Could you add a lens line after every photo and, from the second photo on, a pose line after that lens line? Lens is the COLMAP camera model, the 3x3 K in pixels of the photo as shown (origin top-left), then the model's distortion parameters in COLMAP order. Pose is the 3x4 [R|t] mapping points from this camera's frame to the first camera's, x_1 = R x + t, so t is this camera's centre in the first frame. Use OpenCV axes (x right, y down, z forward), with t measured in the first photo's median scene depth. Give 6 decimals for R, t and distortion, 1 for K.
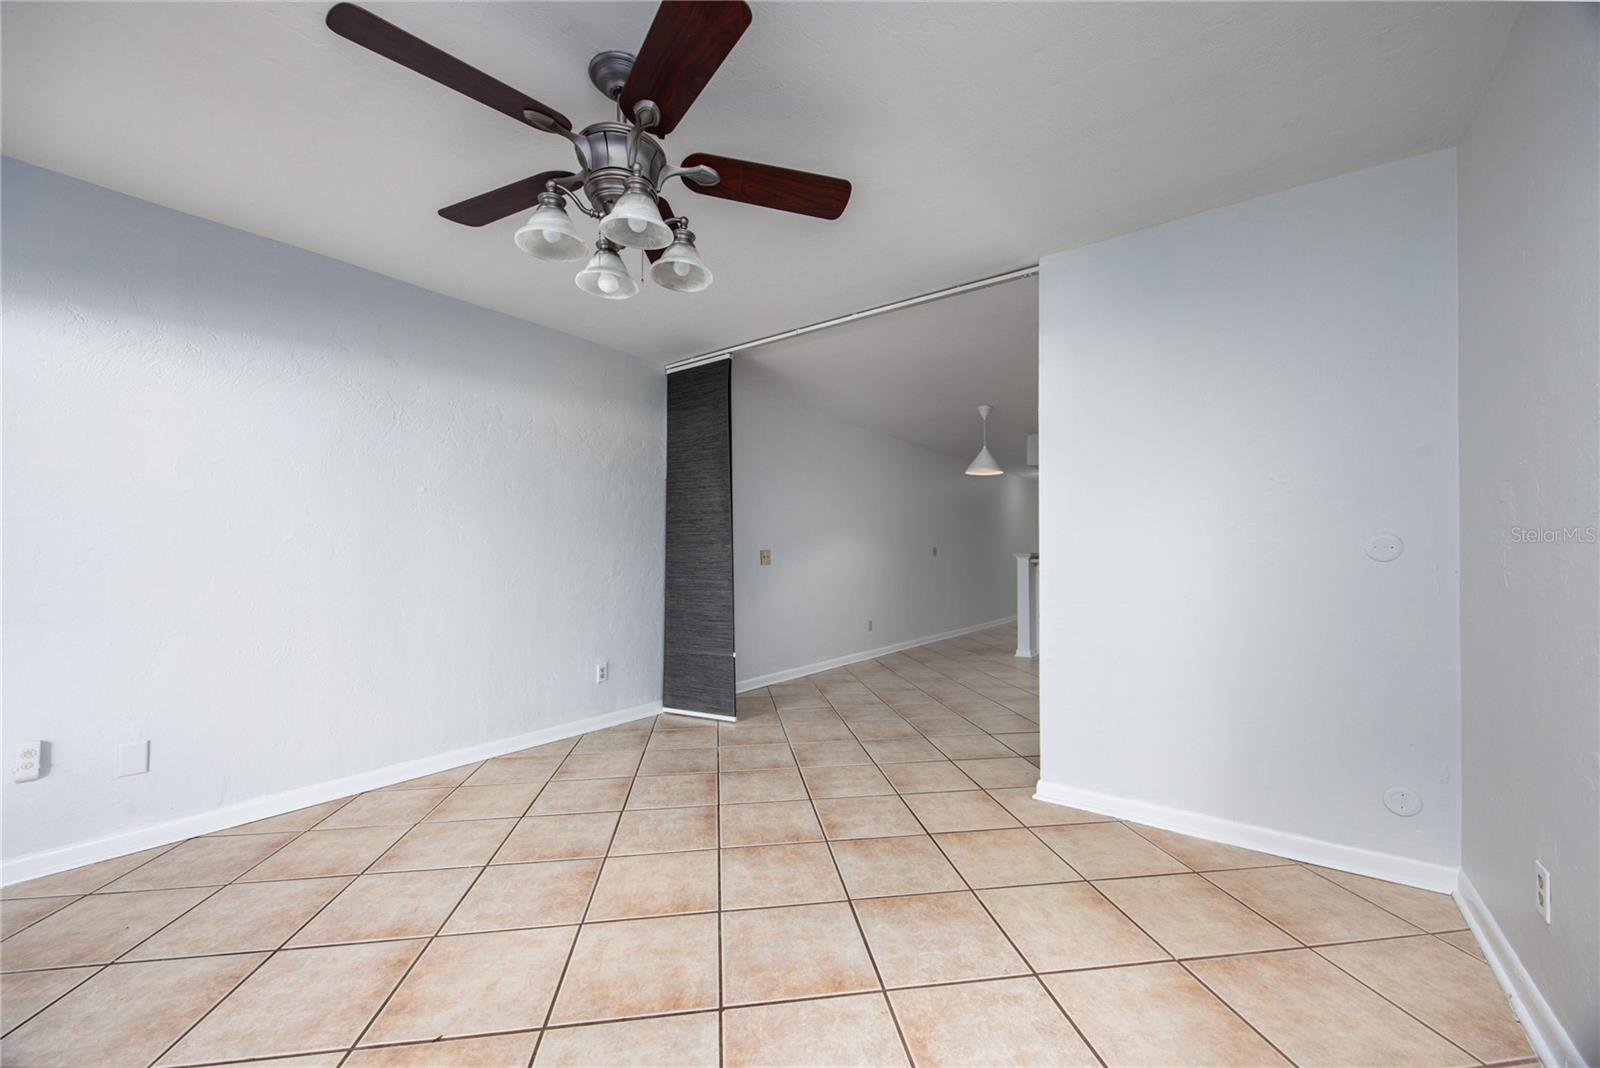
lens RADIAL K [[624.1, 0, 788.9], [0, 624.1, 545.2], [0, 0, 1]] dist [-0.002949, -0.000177]
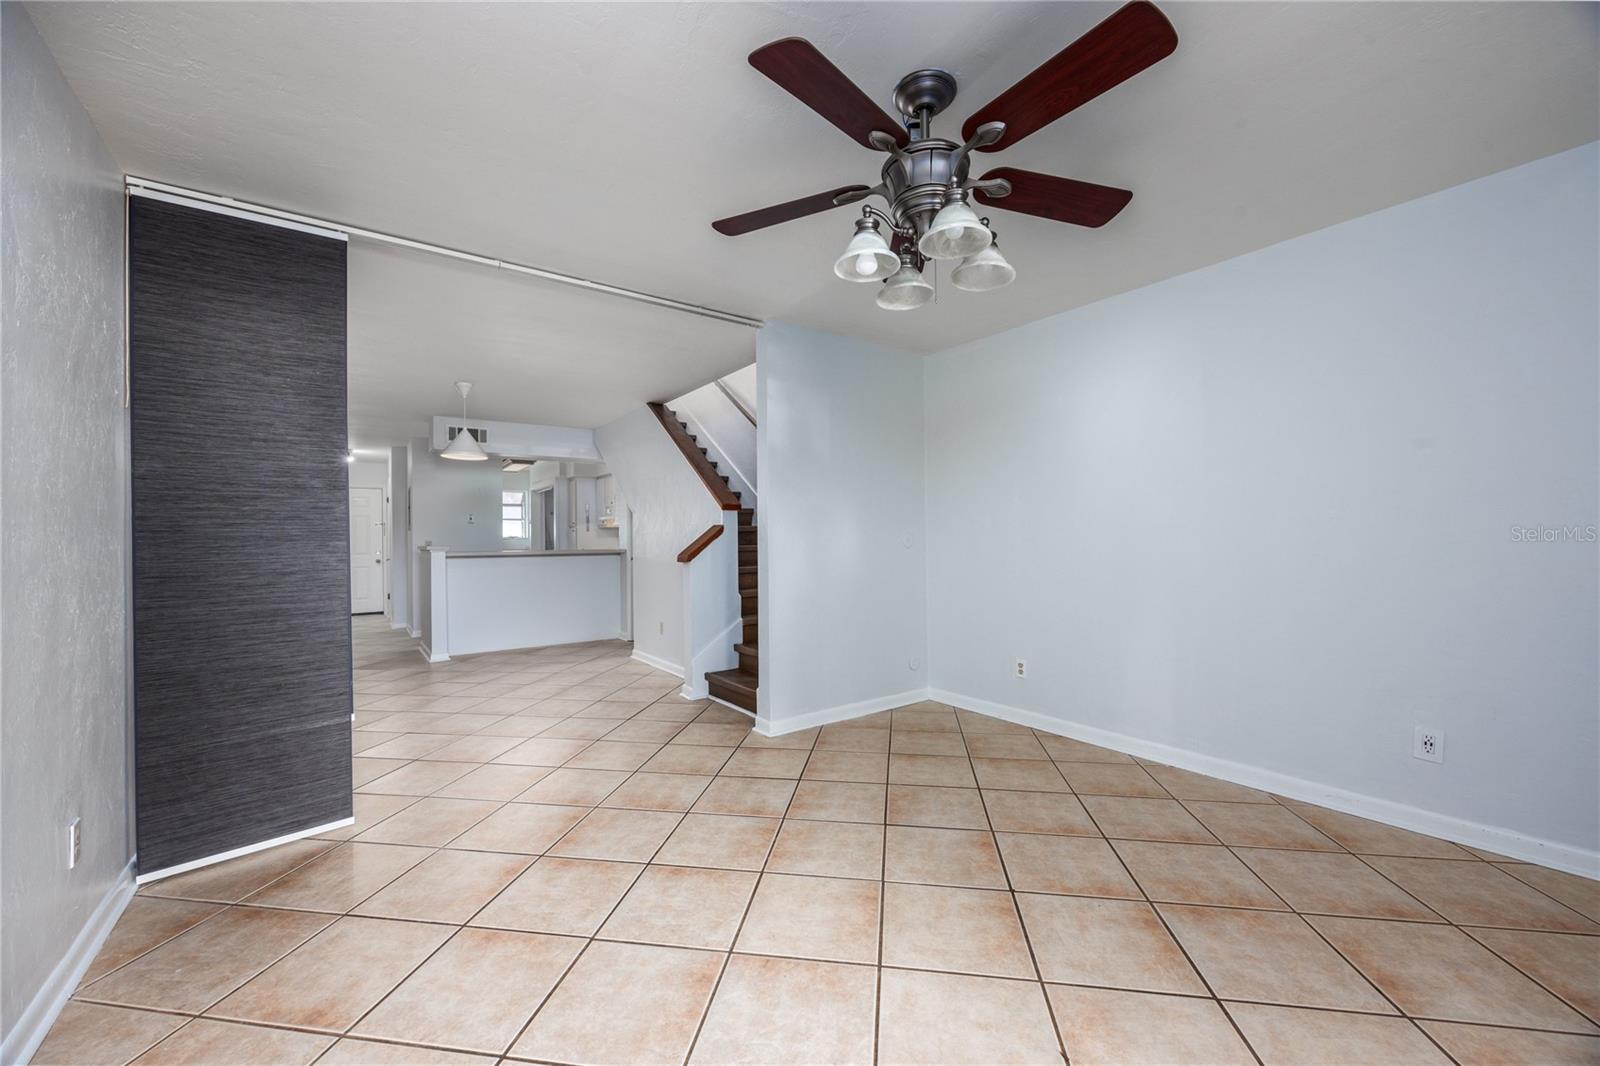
lens RADIAL K [[624.1, 0, 806.1], [0, 624.1, 532.4], [0, 0, 1]] dist [-0.002949, -0.000177]
pose [[0.276869, -0.001221, 0.960907, -0.832943], [-0.006357, 0.999975, 0.003102, -0.023112], [-0.960887, -0.006967, 0.276854, 0.571997]]
